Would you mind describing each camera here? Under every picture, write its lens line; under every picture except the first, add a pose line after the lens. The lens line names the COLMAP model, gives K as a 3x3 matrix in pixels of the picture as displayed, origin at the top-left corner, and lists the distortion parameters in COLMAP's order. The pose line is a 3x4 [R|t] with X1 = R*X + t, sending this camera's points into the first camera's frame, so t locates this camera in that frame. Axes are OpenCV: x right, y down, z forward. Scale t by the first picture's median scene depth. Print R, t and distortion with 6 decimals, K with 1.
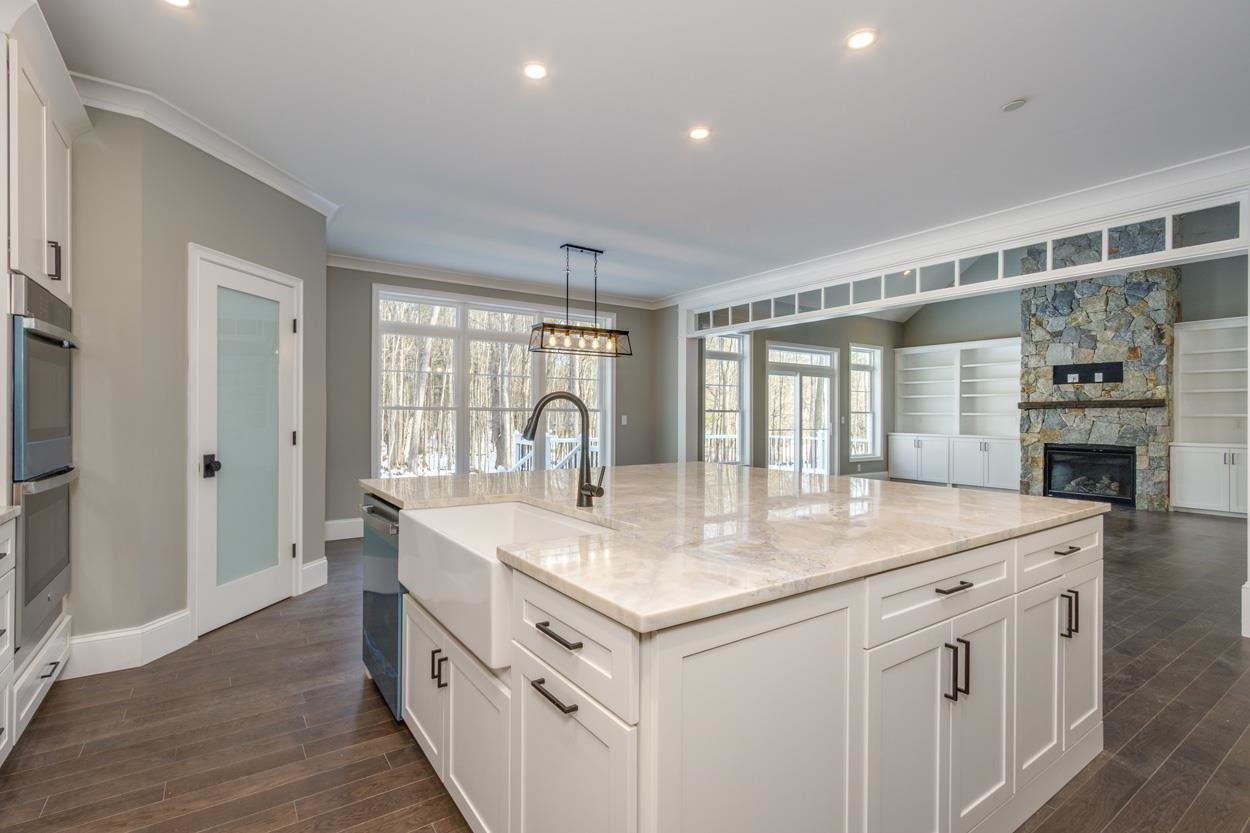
lens RADIAL K [[569.8, 0, 582.0], [0, 569.8, 417.5], [0, 0, 1]] dist [0.001126, 0.000893]
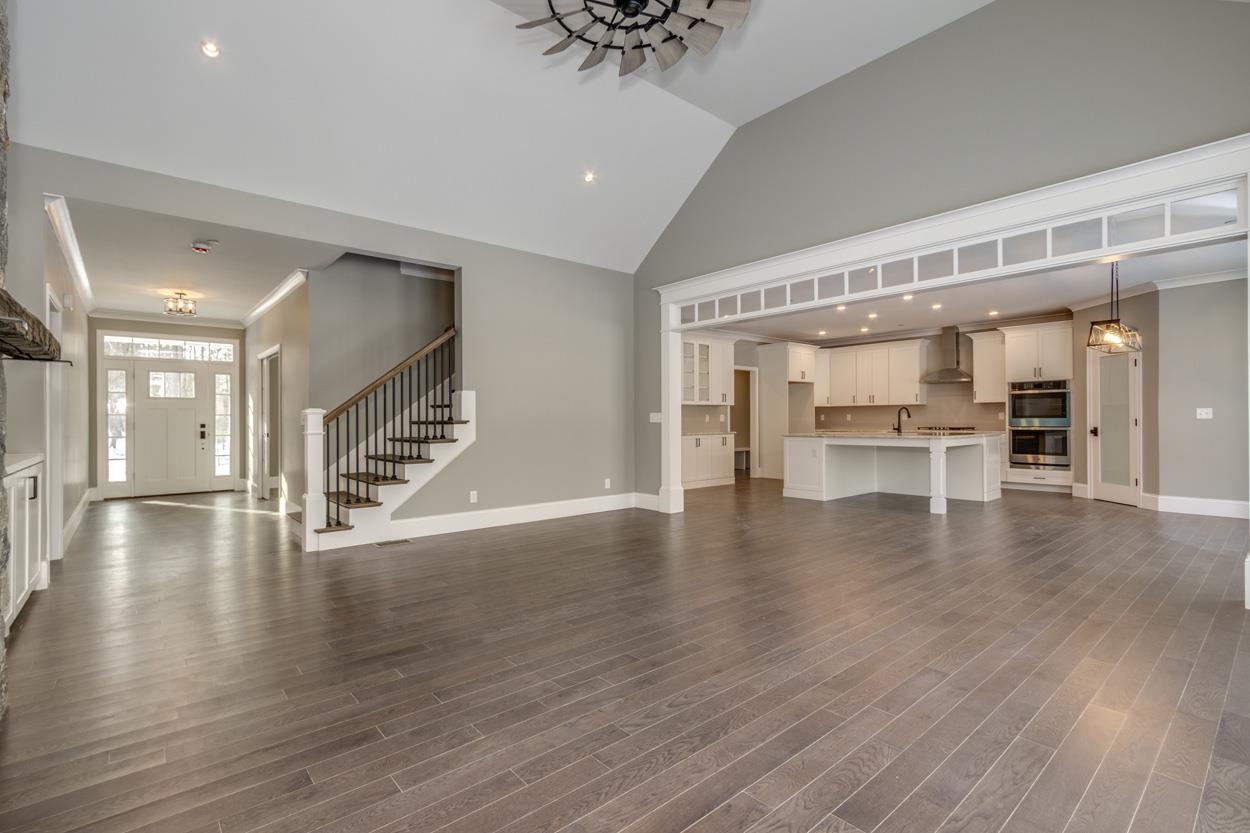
lens RADIAL K [[569.8, 0, 598.7], [0, 569.8, 418.5], [0, 0, 1]] dist [0.001126, 0.000893]
pose [[-0.992734, 0.000099, -0.120332, 1.447161], [0.000397, 0.999997, -0.002455, 0.026882], [0.120331, -0.002485, -0.992731, 2.598593]]
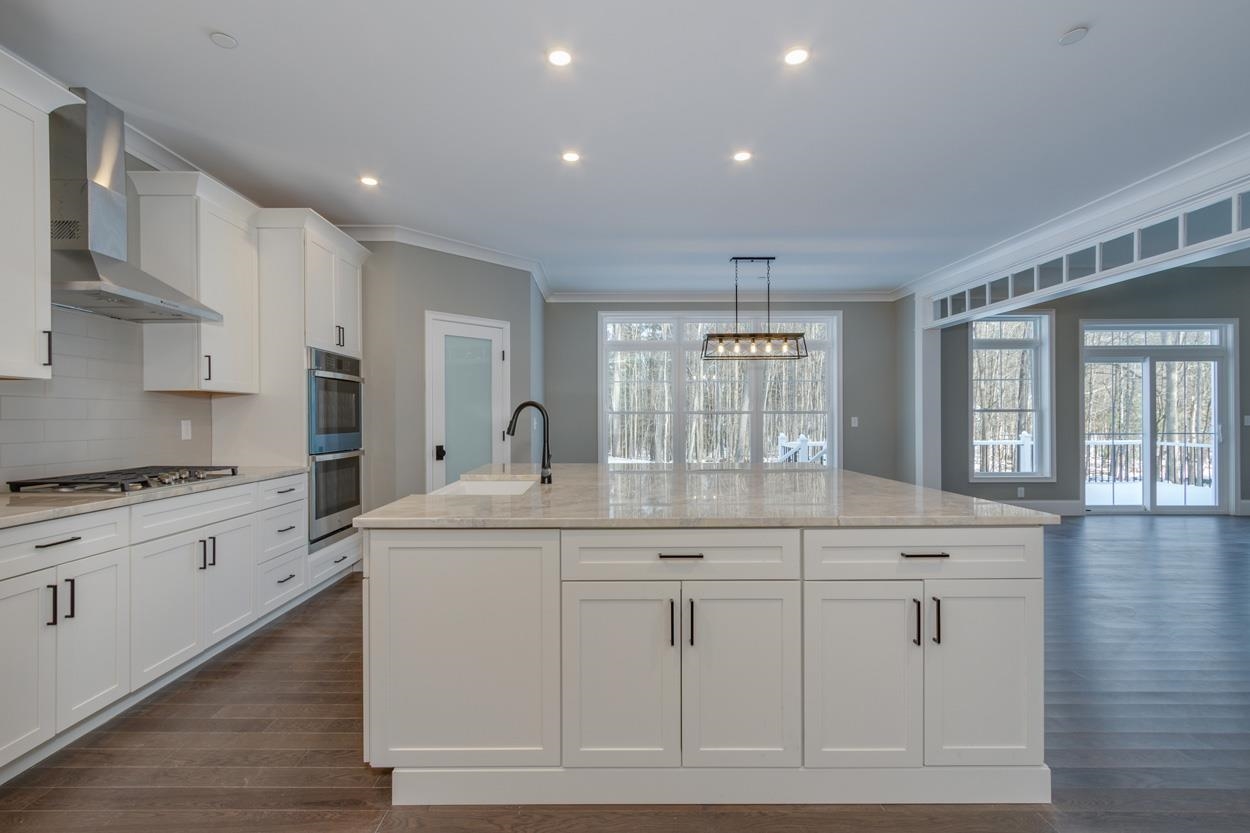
lens RADIAL K [[569.8, 0, 589.8], [0, 569.8, 420.6], [0, 0, 1]] dist [0.001126, 0.000893]
pose [[0.835233, -0.005793, -0.549865, 0.434239], [0.005717, 0.999982, -0.001850, 0.002295], [0.549866, -0.001598, 0.835251, -0.052129]]
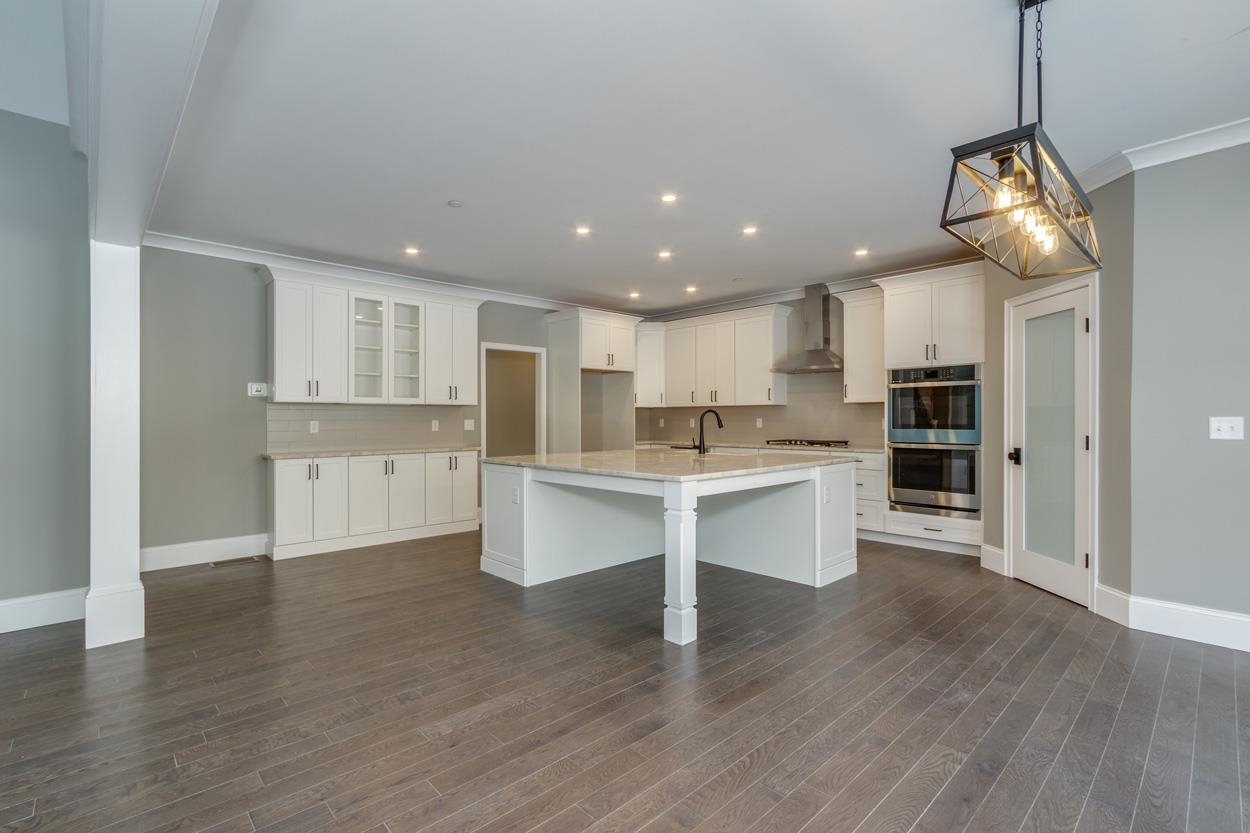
lens RADIAL K [[569.8, 0, 603.1], [0, 569.8, 420.0], [0, 0, 1]] dist [0.001126, 0.000893]
pose [[-0.985373, -0.001525, -0.170404, 0.450068], [-0.002395, 0.999985, 0.004899, -0.005109], [0.170394, 0.005236, -0.985362, 1.768489]]
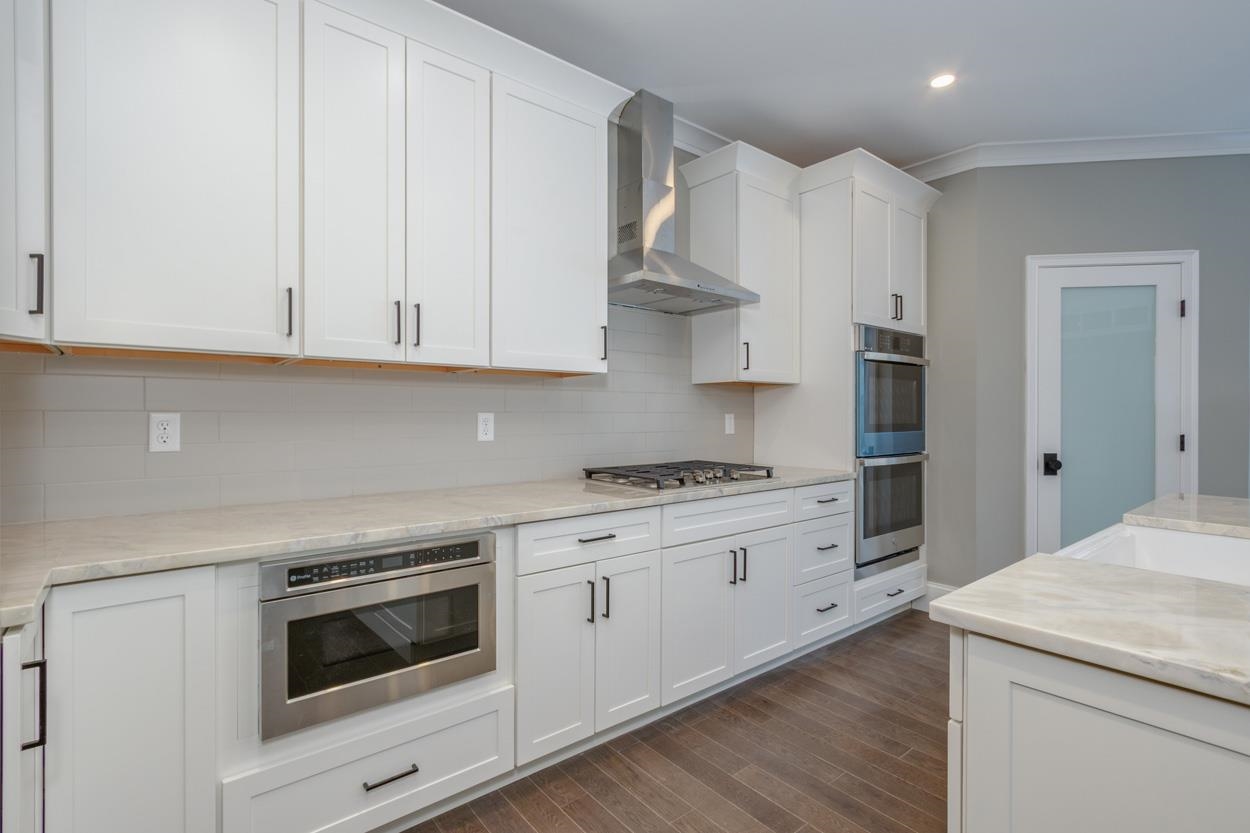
lens RADIAL K [[569.8, 0, 587.3], [0, 569.8, 414.2], [0, 0, 1]] dist [0.001126, 0.000893]
pose [[0.083762, -0.003256, -0.996480, 0.250011], [-0.005178, 0.999980, -0.003703, 0.001587], [0.996472, 0.005470, 0.083743, 0.062010]]
